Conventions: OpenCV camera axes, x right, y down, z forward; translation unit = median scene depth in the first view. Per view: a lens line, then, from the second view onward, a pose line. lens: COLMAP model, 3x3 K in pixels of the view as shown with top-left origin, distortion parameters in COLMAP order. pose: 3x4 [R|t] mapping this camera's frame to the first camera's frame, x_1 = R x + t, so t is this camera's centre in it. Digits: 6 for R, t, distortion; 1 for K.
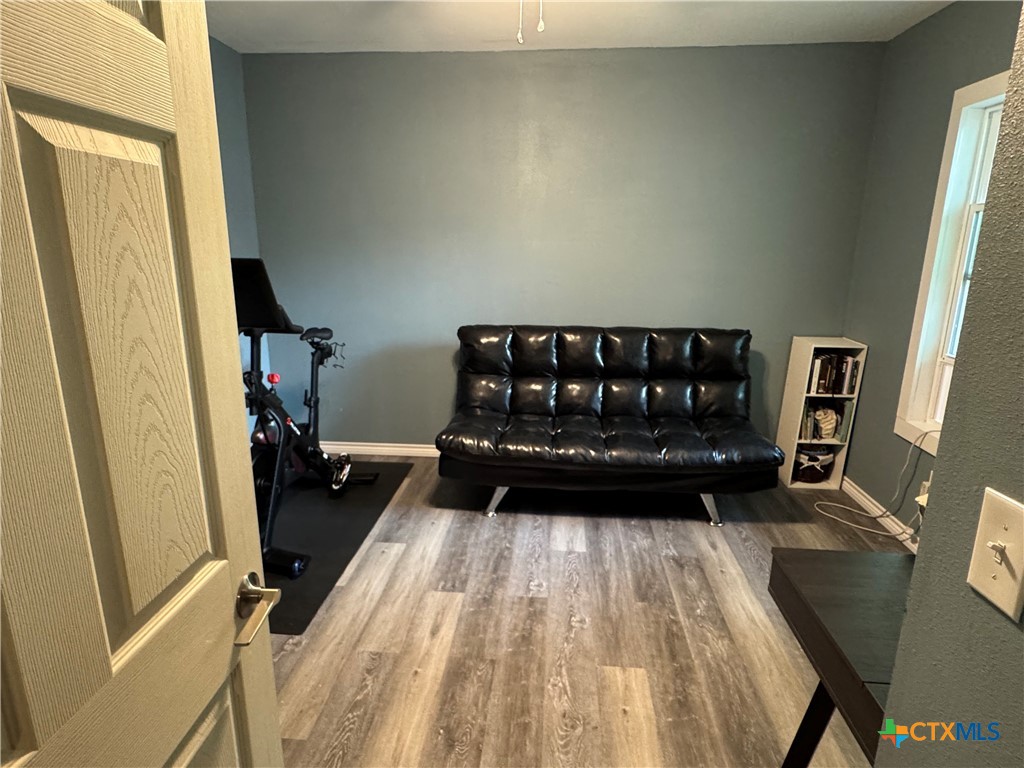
lens RADIAL K [[593.8, 0, 509.5], [0, 593.8, 386.7], [0, 0, 1]] dist [-0.004660, 0.003262]
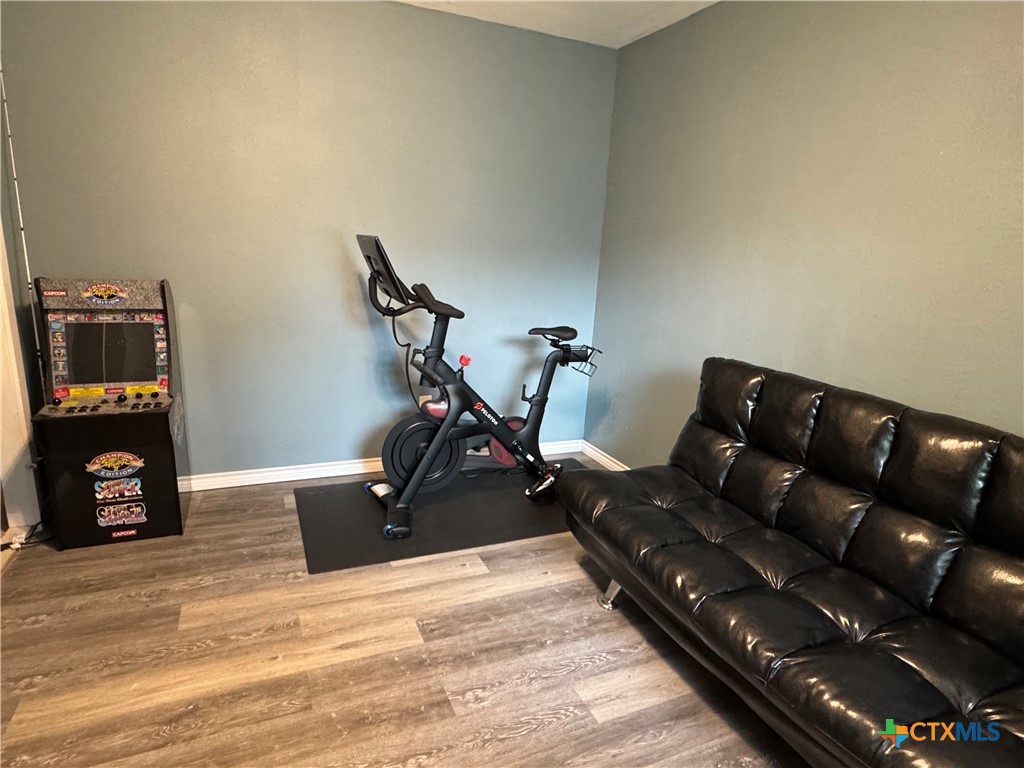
lens RADIAL K [[593.8, 0, 511.8], [0, 593.8, 384.6], [0, 0, 1]] dist [-0.004660, 0.003262]
pose [[0.473368, 0.224819, -0.851692, 0.579963], [-0.258958, 0.959674, 0.109394, -0.115877], [0.841940, 0.168769, 0.512498, 0.588271]]
